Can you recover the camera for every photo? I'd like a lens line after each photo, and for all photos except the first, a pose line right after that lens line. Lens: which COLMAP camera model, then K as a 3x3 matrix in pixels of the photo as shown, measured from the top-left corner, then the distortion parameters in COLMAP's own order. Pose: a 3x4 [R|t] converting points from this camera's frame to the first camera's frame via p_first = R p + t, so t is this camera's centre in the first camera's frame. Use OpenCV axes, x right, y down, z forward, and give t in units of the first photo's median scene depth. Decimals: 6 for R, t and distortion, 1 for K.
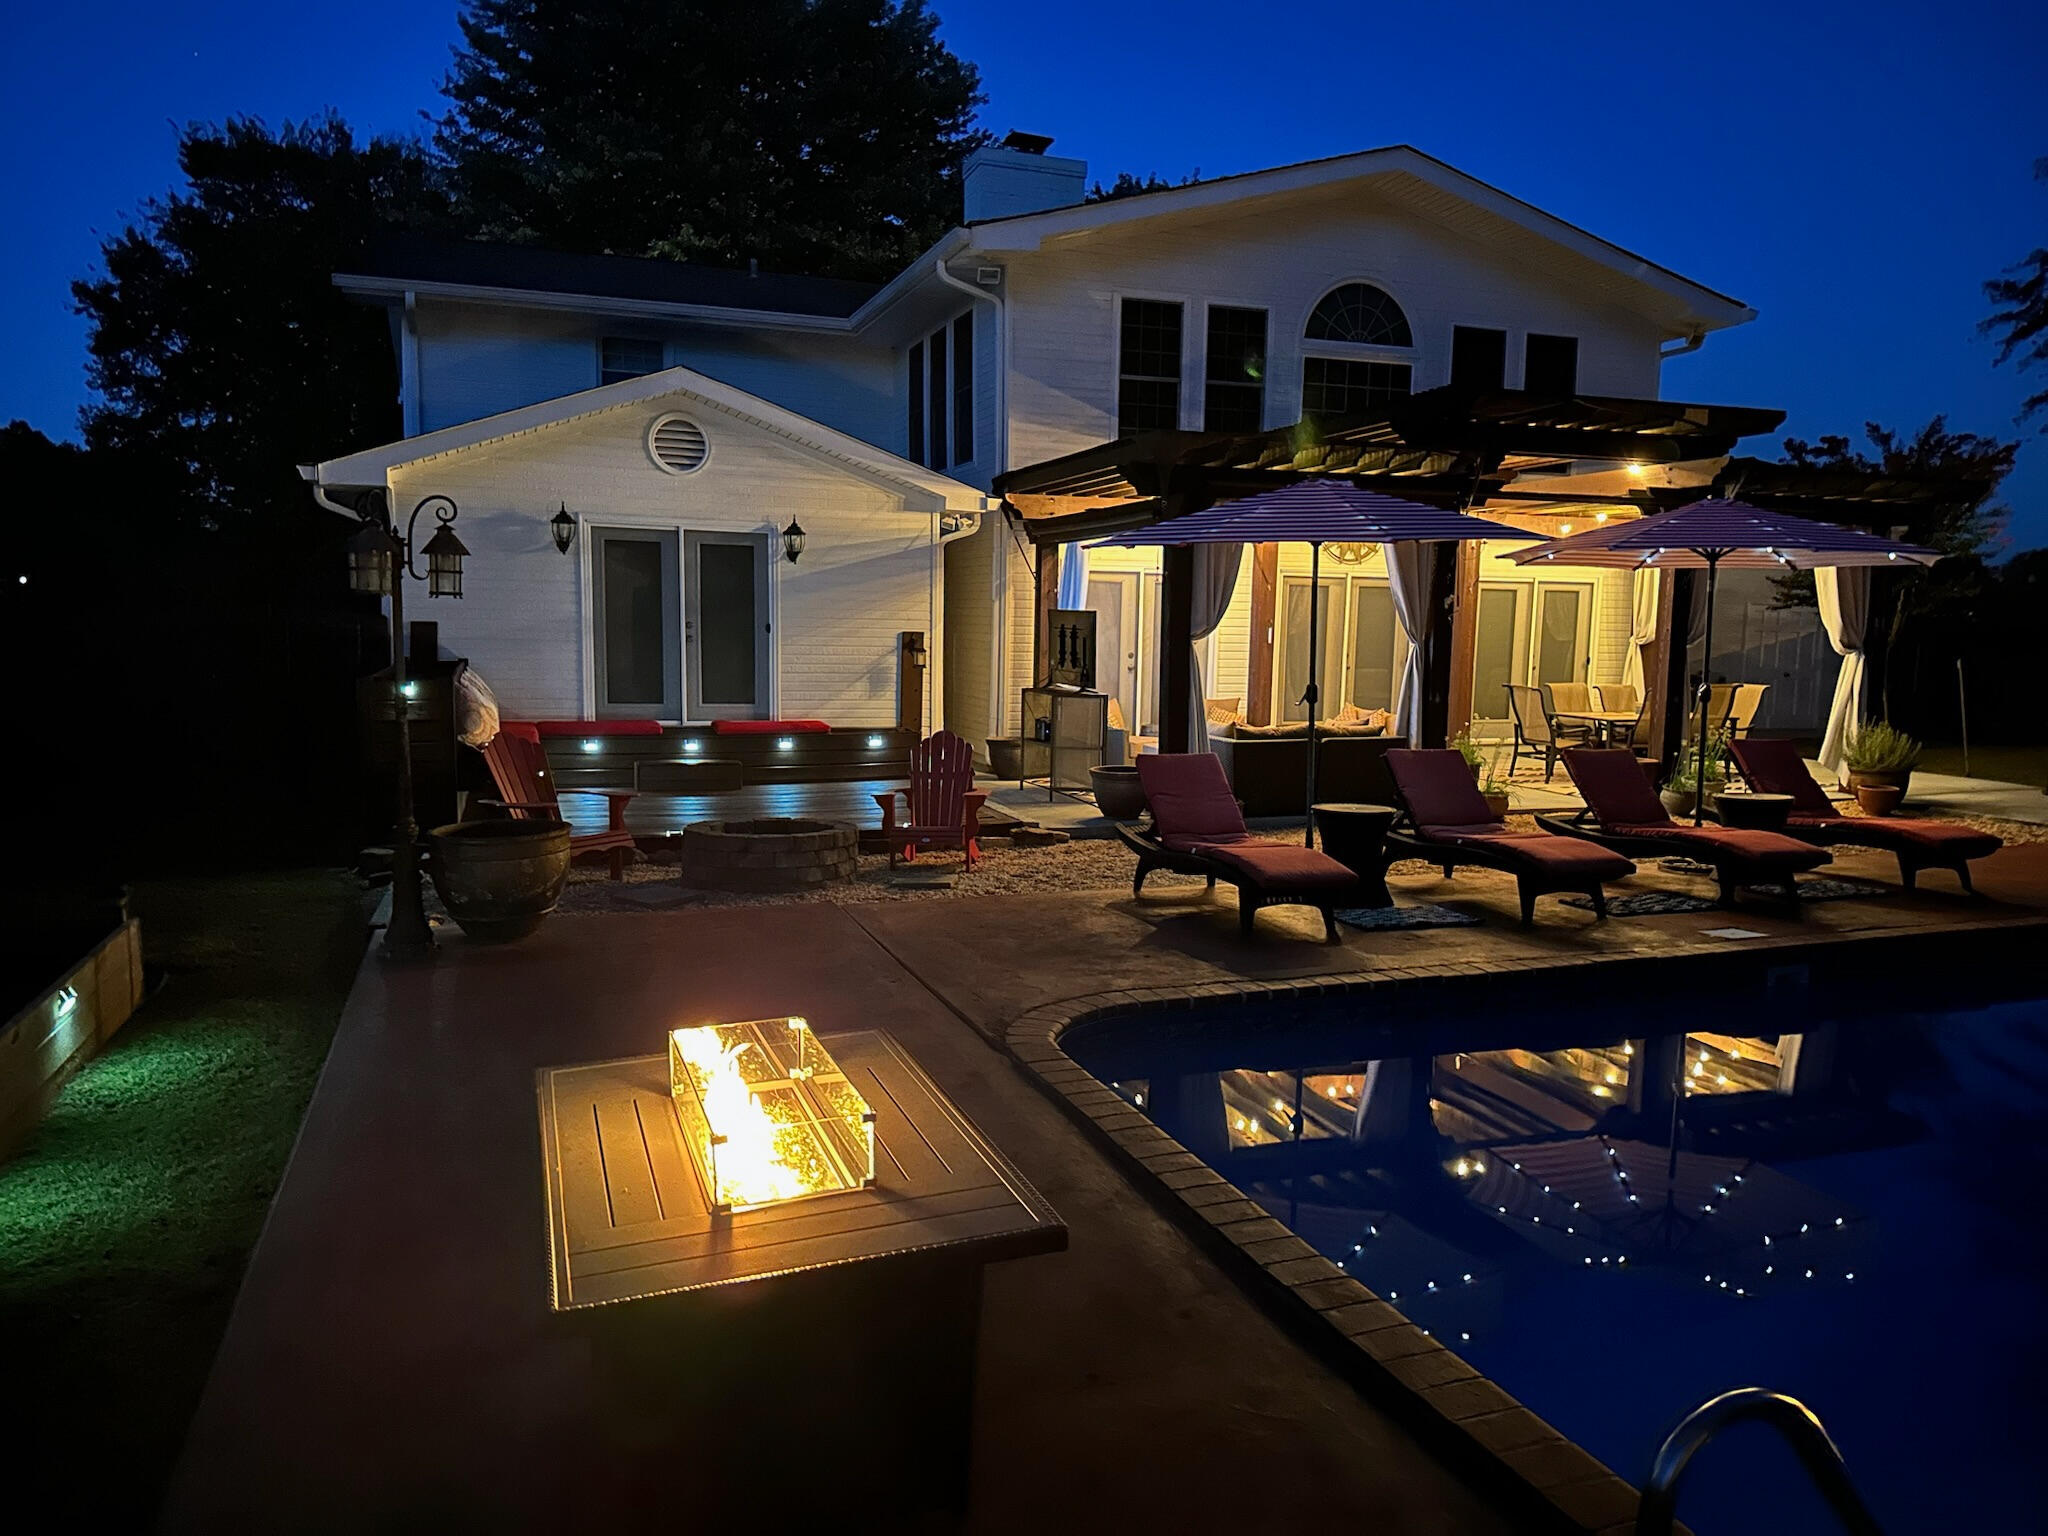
lens RADIAL K [[1411.1, 0, 1011.5], [0, 1411.1, 765.1], [0, 0, 1]] dist [0.080843, -0.083749]
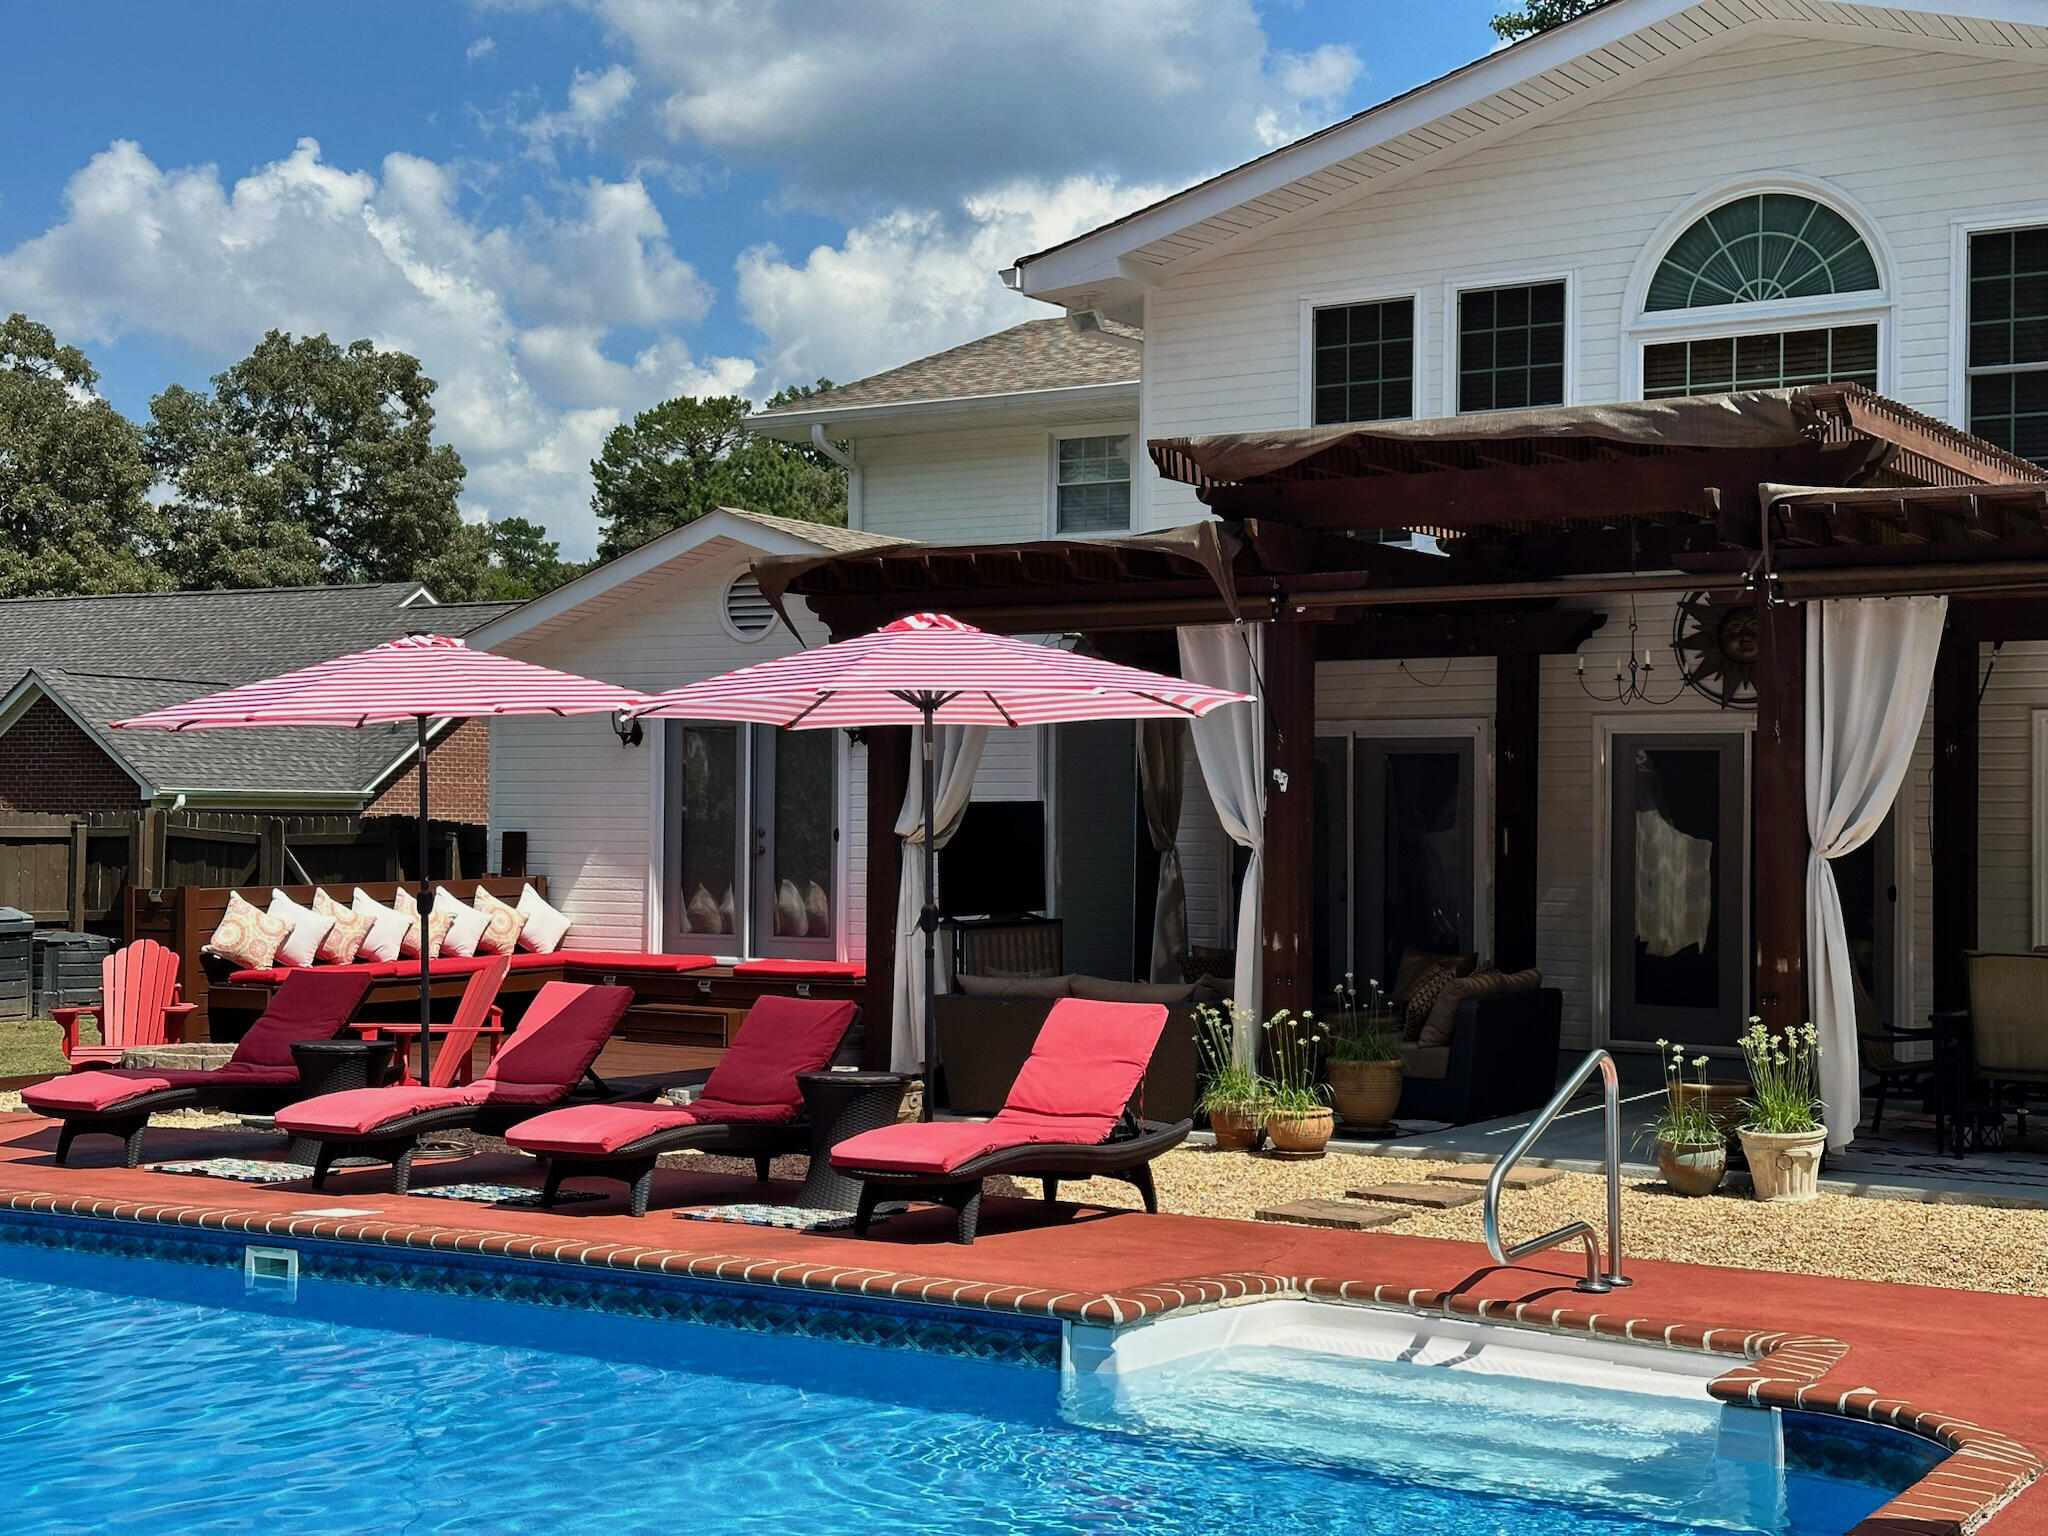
lens RADIAL K [[2830.2, 0, 1006.1], [0, 2830.2, 769.4], [0, 0, 1]] dist [0.114333, -0.014565]
pose [[0.623906, -0.027919, -0.781001, 1.025947], [-0.074845, 0.992633, -0.095275, 0.002953], [0.777907, 0.117896, 0.617220, 0.154886]]
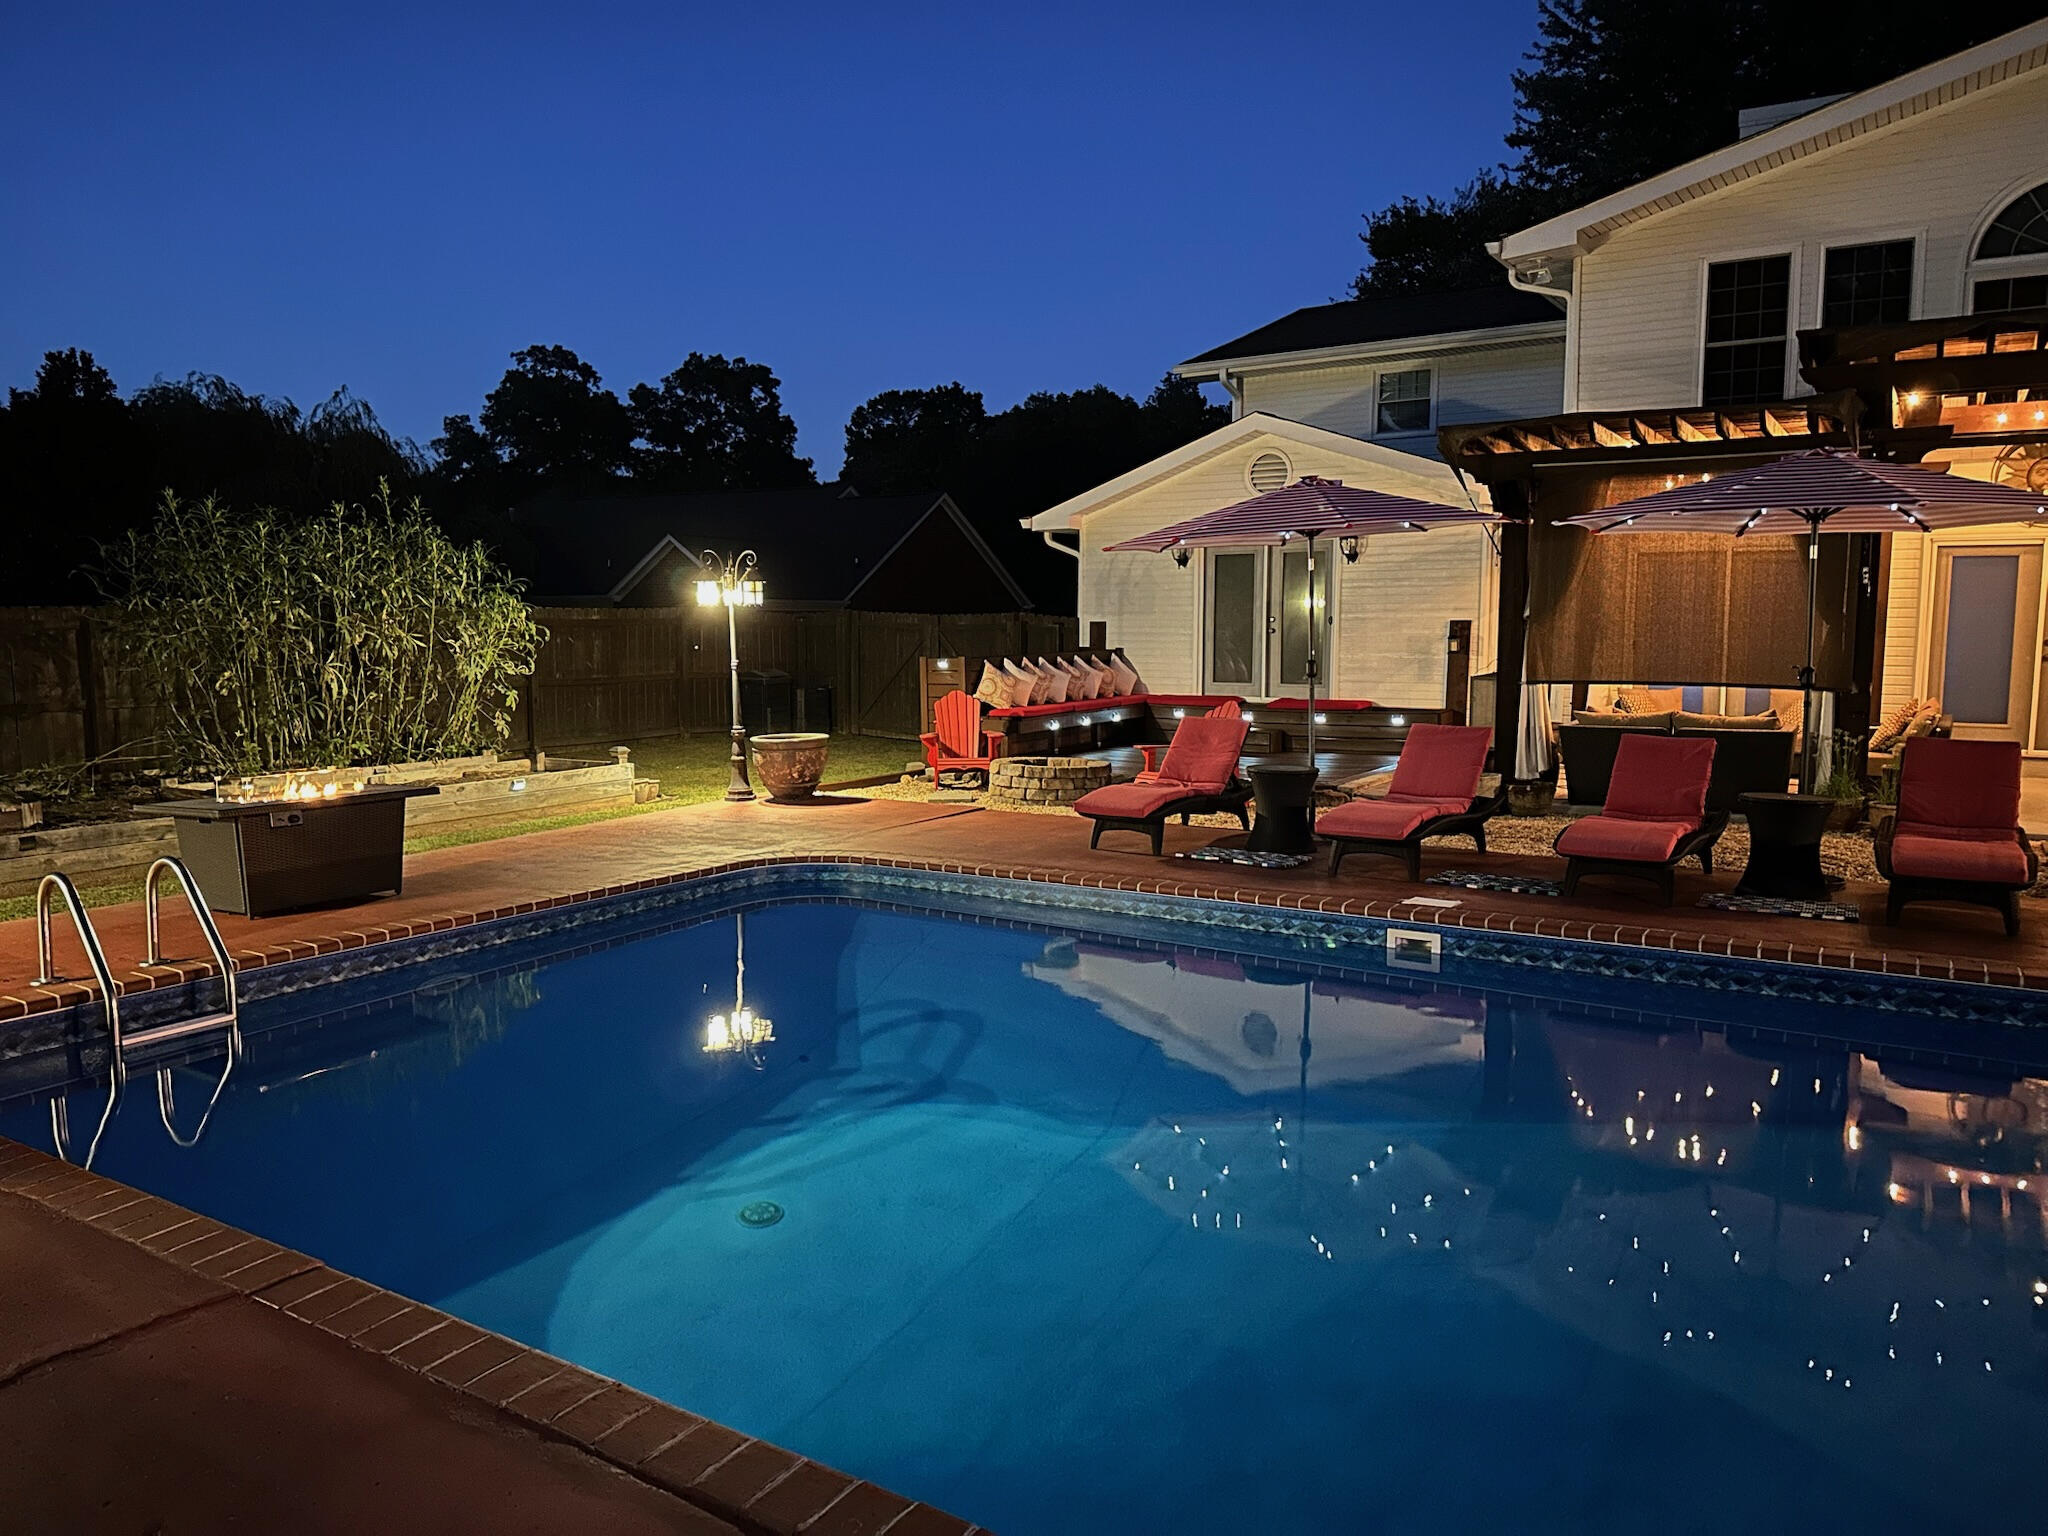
lens RADIAL K [[1432.3, 0, 1024.5], [0, 1432.3, 744.1], [0, 0, 1]] dist [0.114107, -0.148332]
pose [[0.625364, 0.049262, -0.778777, 0.602411], [-0.063859, 0.997889, 0.011843, 0.008161], [0.777716, 0.042326, 0.627189, 0.053941]]
